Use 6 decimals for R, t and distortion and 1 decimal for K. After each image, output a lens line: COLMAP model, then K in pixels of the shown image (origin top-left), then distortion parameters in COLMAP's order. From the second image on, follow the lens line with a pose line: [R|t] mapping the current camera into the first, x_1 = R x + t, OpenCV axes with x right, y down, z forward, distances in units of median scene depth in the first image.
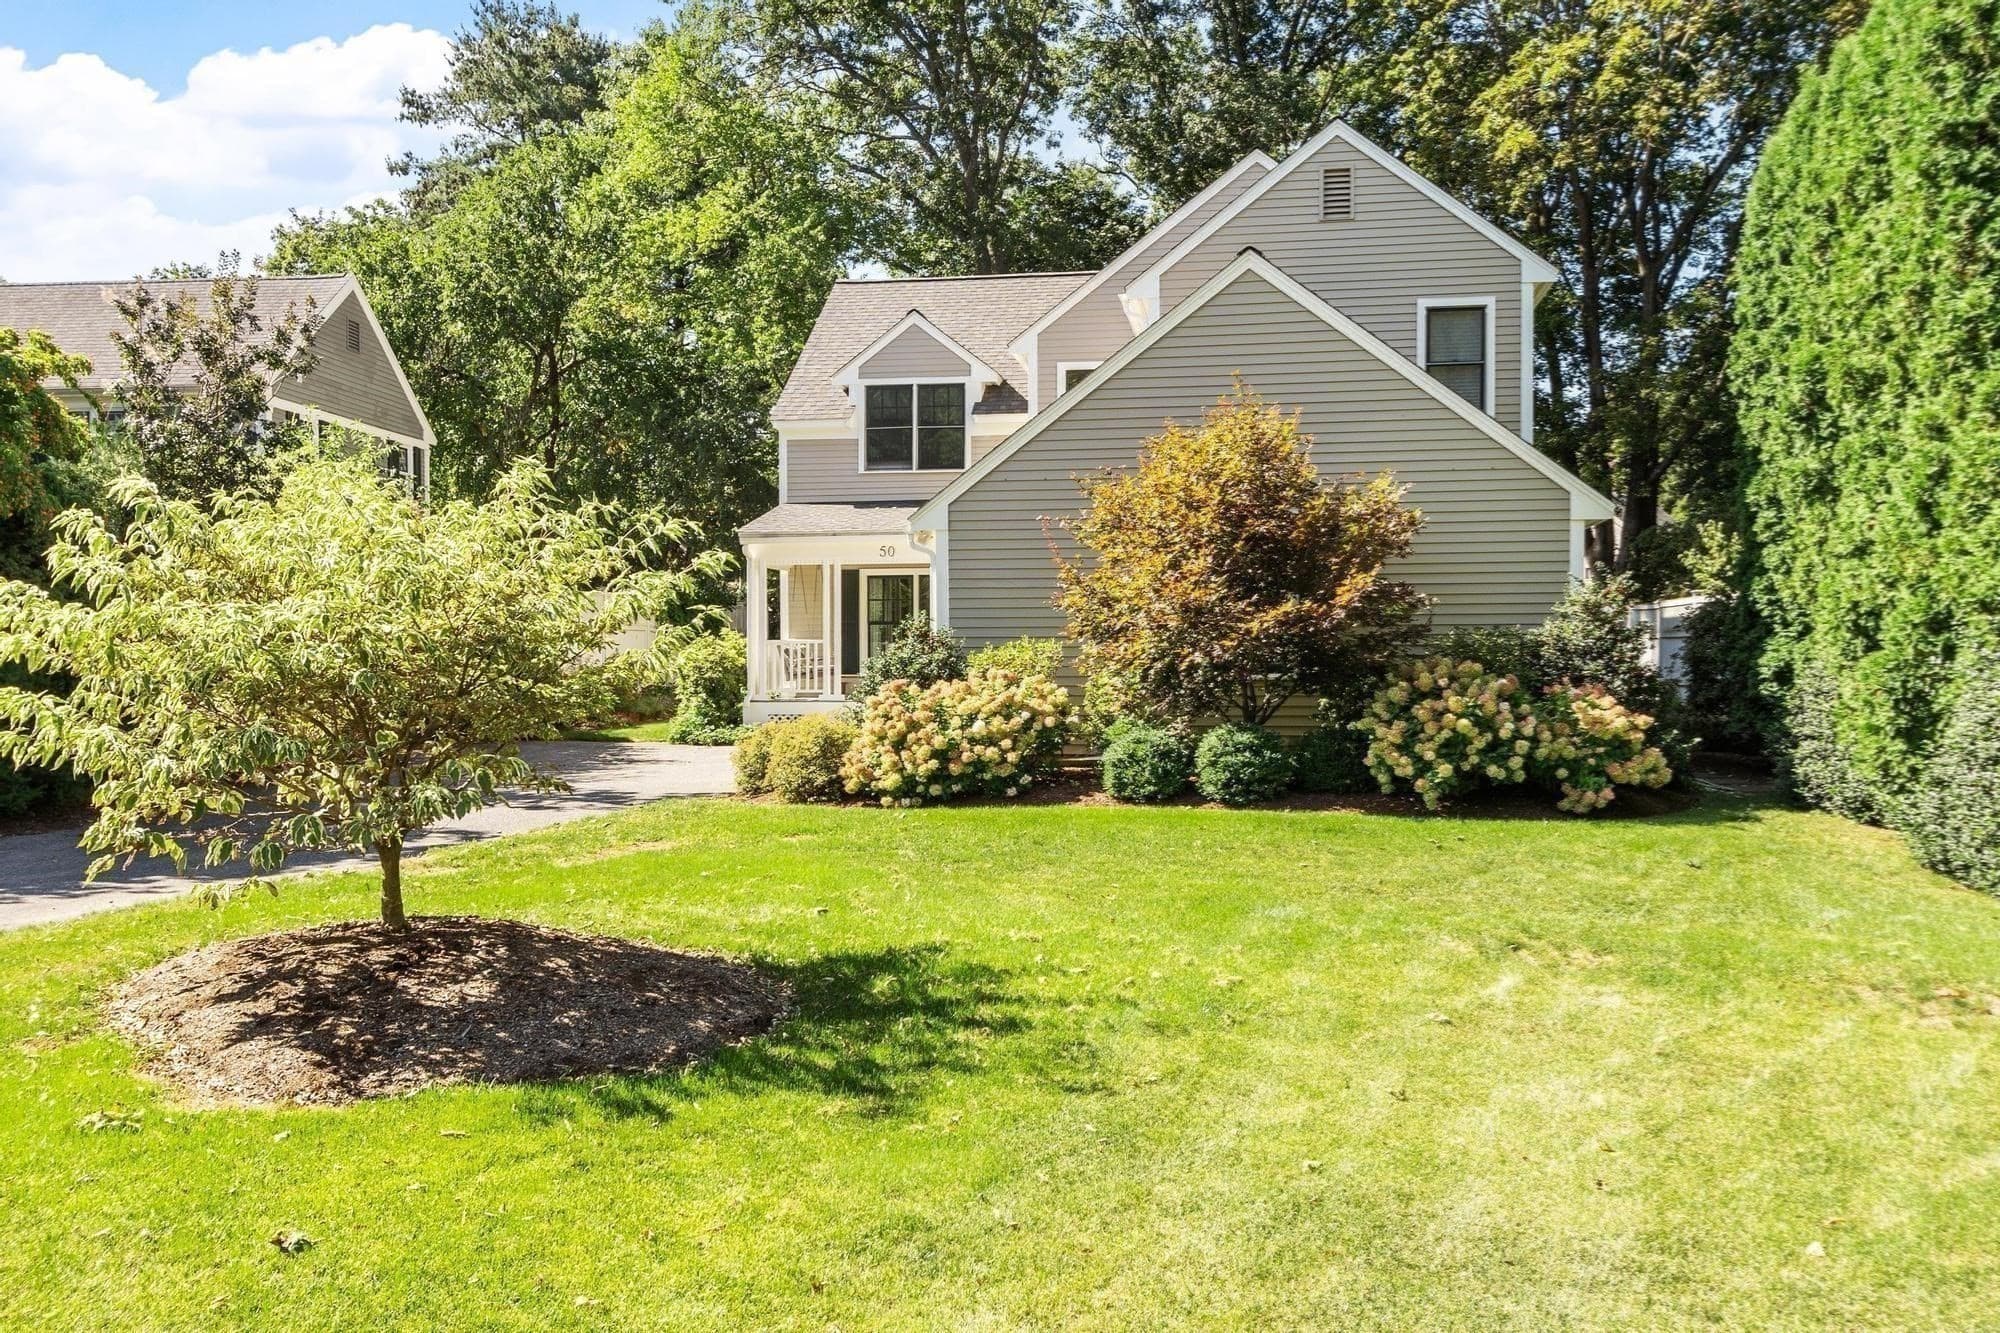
lens RADIAL K [[1557.0, 0, 988.3], [0, 1557.0, 669.4], [0, 0, 1]] dist [0.003654, -0.026069]
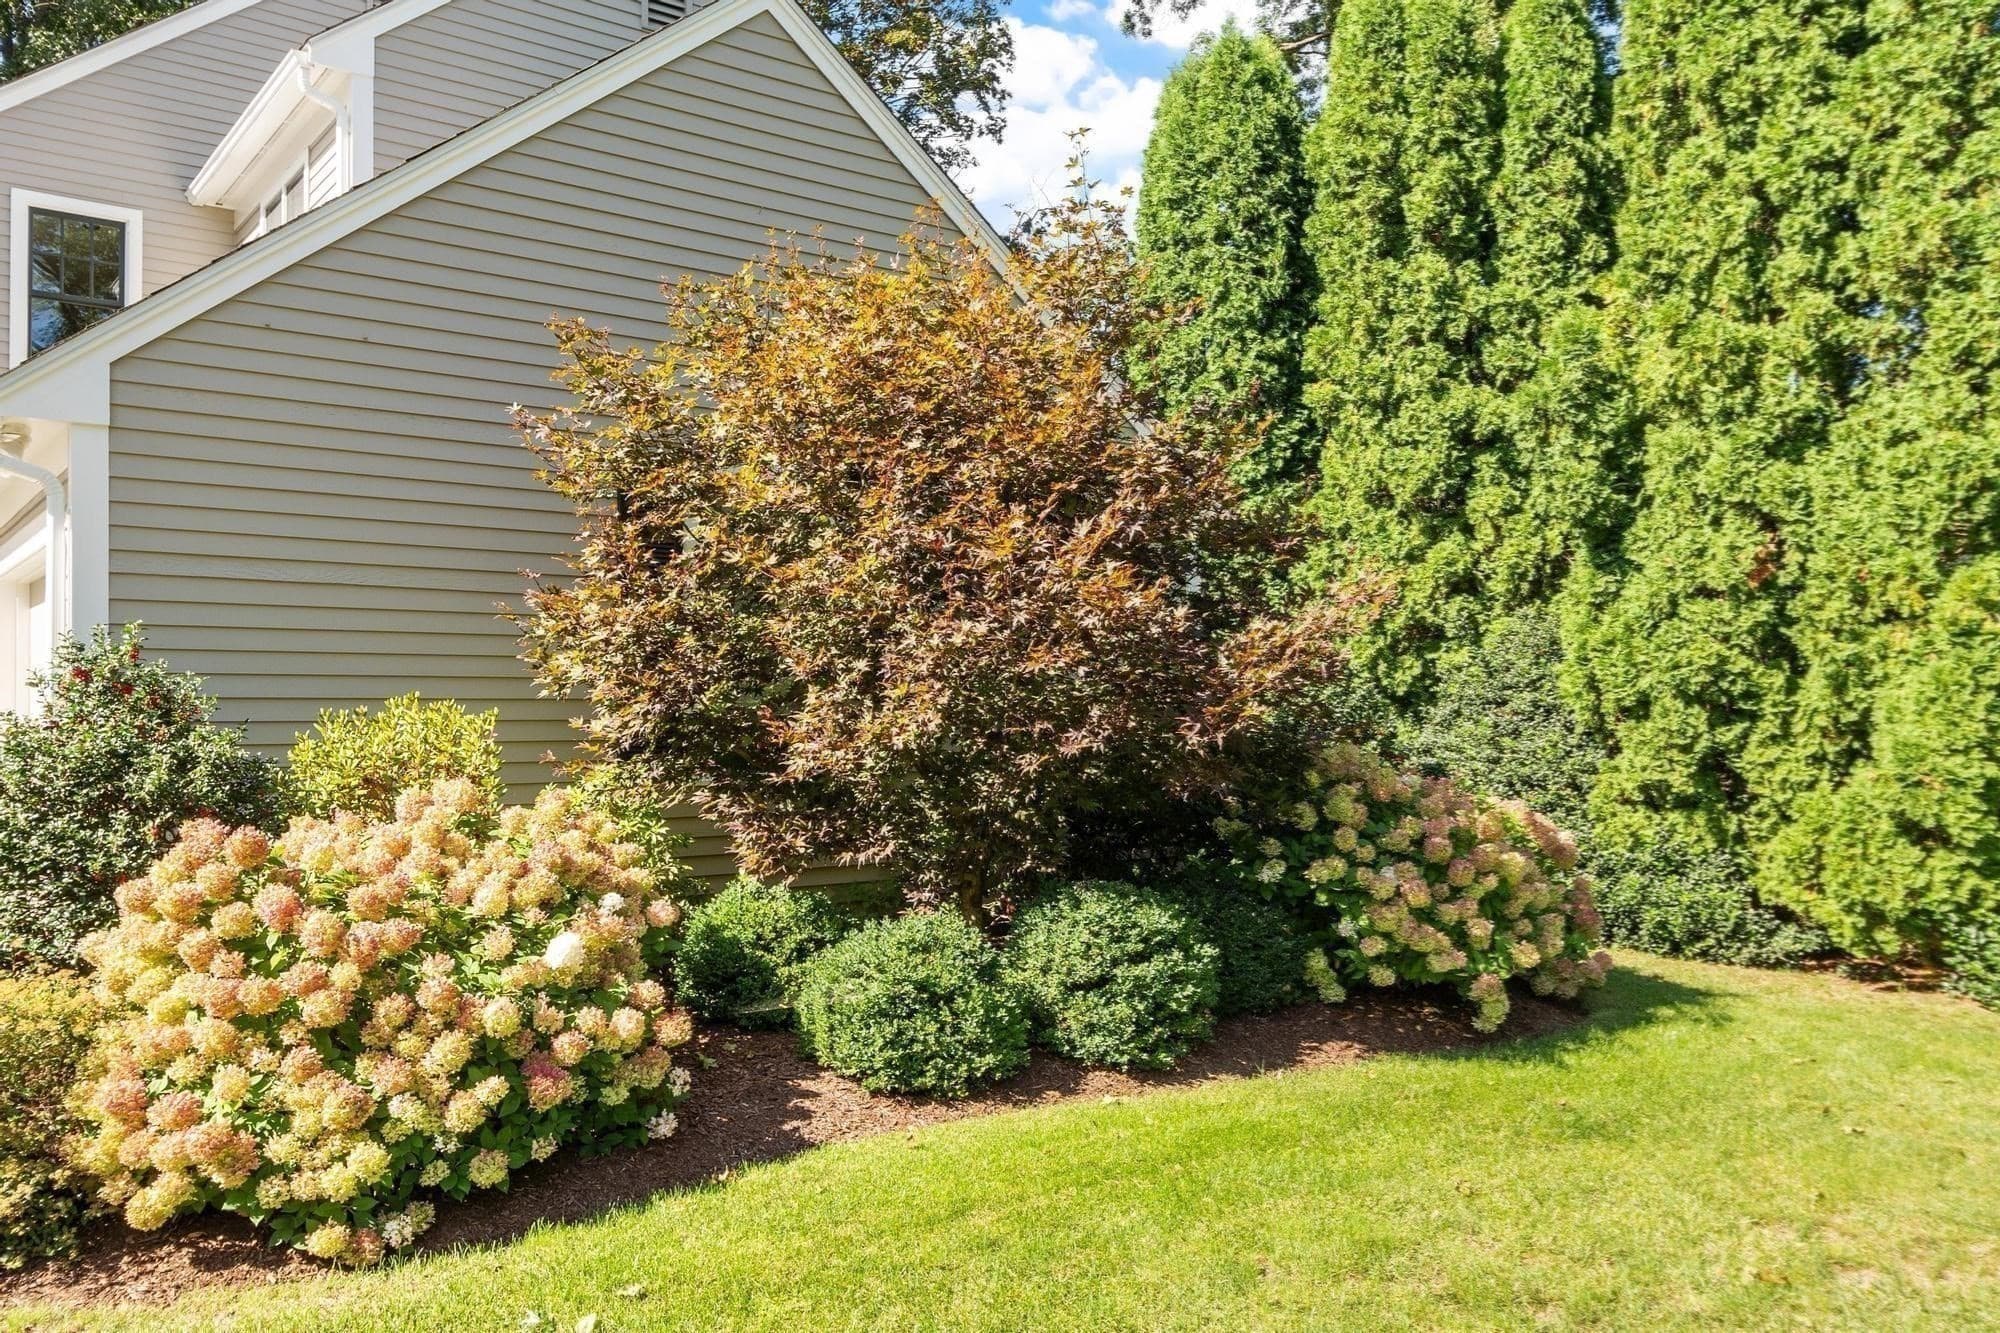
lens RADIAL K [[1557.0, 0, 988.0], [0, 1557.0, 673.0], [0, 0, 1]] dist [0.003654, -0.026069]
pose [[0.690732, 0.020918, 0.722808, -0.148894], [0.011717, 0.999126, -0.040112, -0.007516], [-0.723015, 0.036176, 0.689884, 0.537053]]
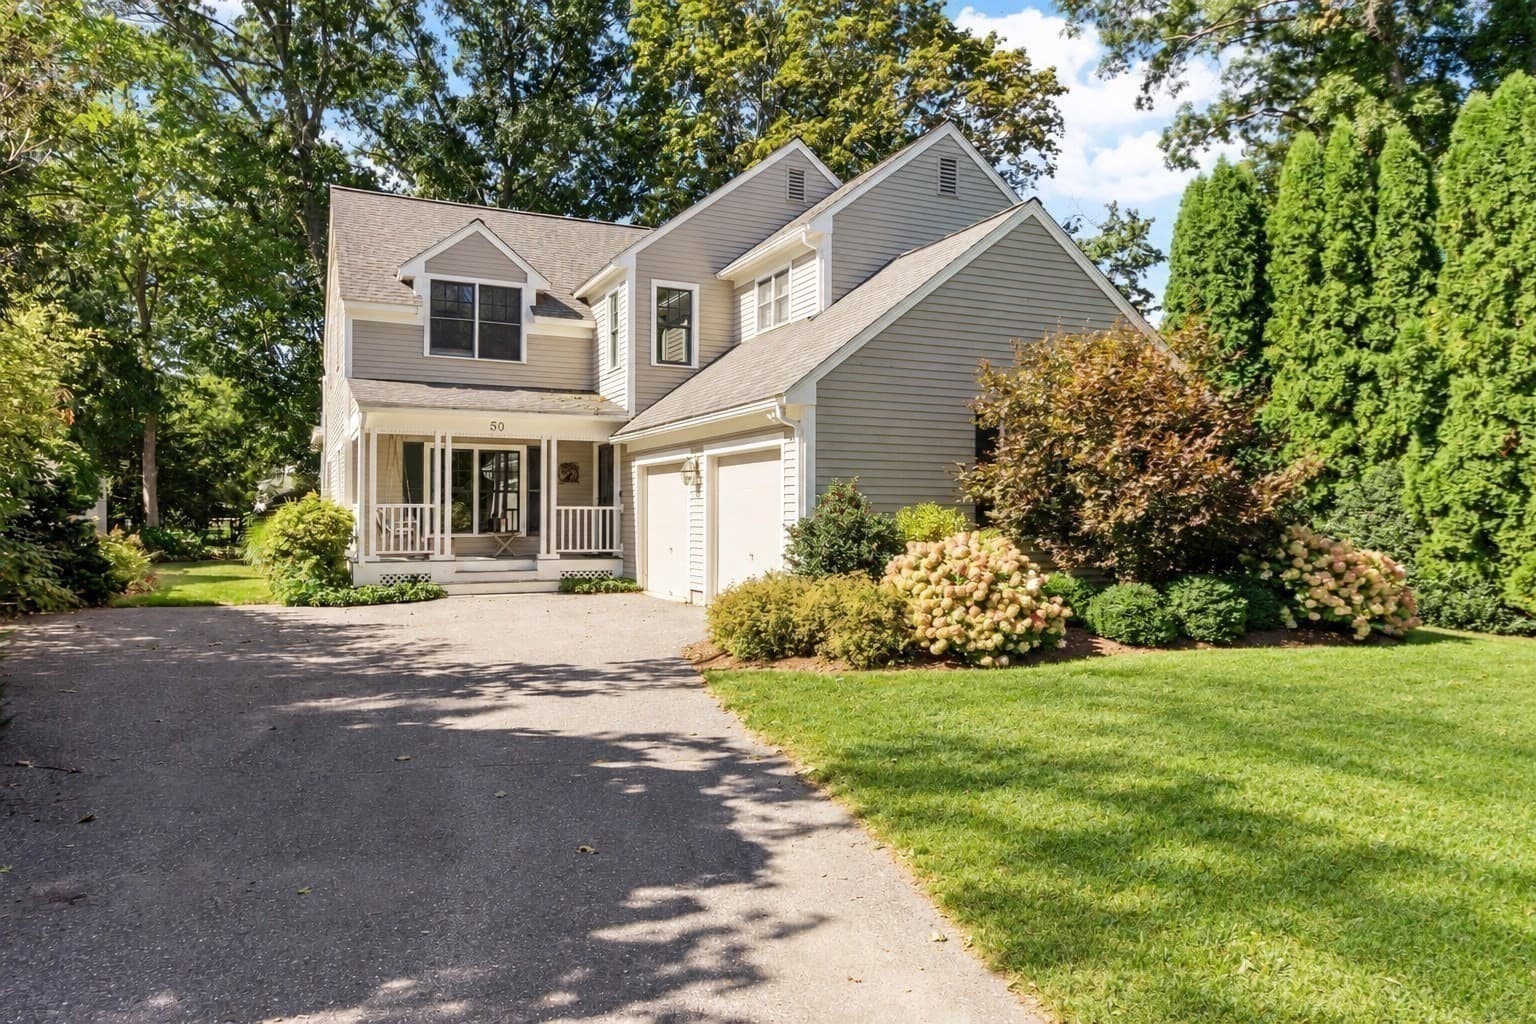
lens RADIAL K [[1002.3, 0, 766.7], [0, 1002.3, 518.6], [0, 0, 1]] dist [-0.014884, 0.007649]
pose [[0.837097, 0.006926, 0.547010, -0.416237], [-0.000022, 0.999920, -0.012627, -0.000128], [-0.547054, 0.010558, 0.837031, 0.406079]]
